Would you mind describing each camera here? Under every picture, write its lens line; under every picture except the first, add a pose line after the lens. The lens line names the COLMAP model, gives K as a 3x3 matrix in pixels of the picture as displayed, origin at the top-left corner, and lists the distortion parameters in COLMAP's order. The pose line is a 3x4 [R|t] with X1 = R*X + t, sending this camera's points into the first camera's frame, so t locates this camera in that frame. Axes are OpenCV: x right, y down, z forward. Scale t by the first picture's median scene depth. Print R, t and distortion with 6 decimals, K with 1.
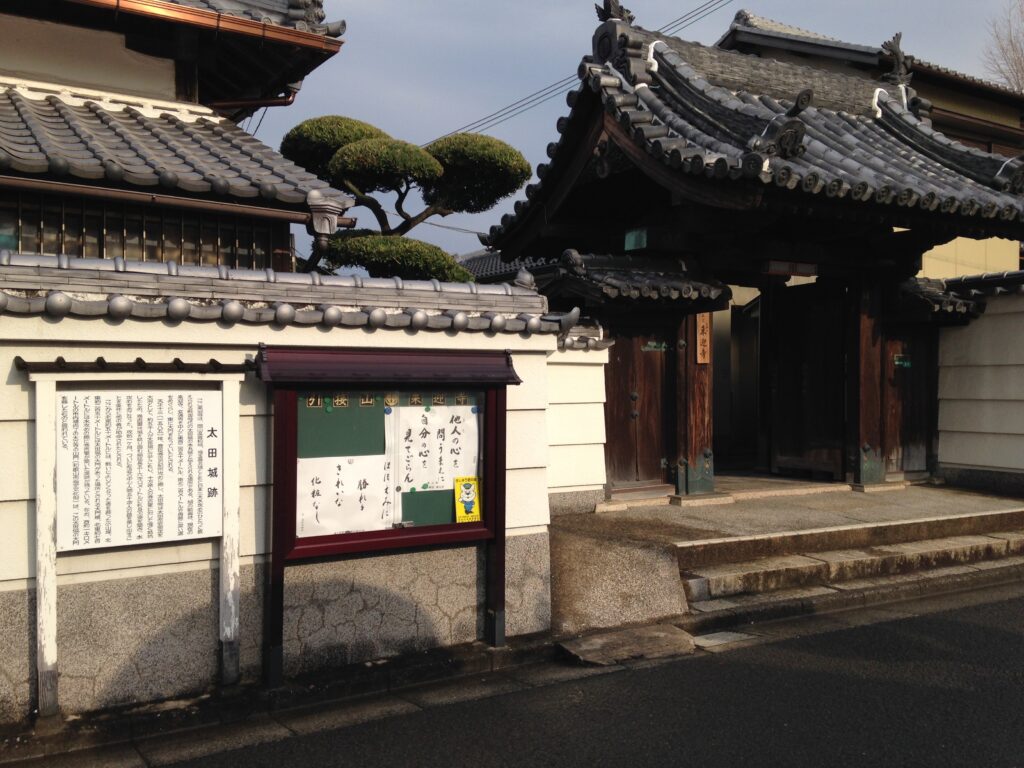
lens RADIAL K [[993.4, 0, 507.7], [0, 993.4, 378.1], [0, 0, 1]] dist [0.152933, 0.000000]
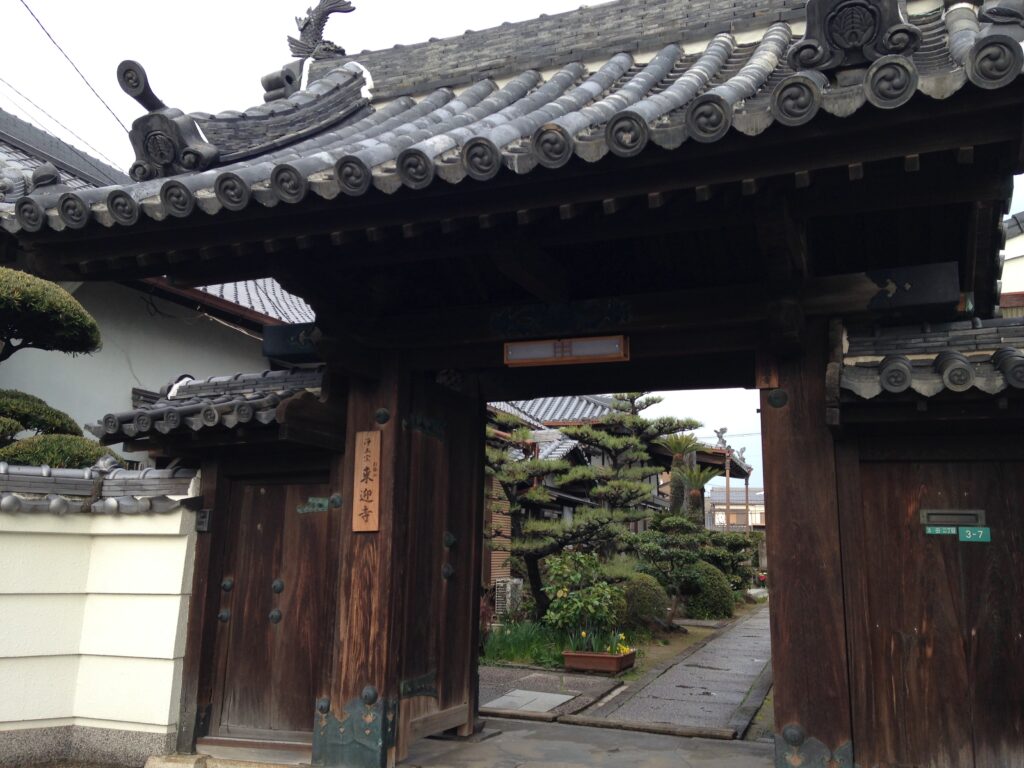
lens RADIAL K [[993.4, 0, 512.6], [0, 993.4, 381.1], [0, 0, 1]] dist [0.152933, 0.000000]
pose [[0.600864, -0.134757, -0.787911, 0.696436], [-0.015601, 0.983523, -0.180110, 0.002982], [0.799199, 0.120513, 0.588861, 0.687919]]
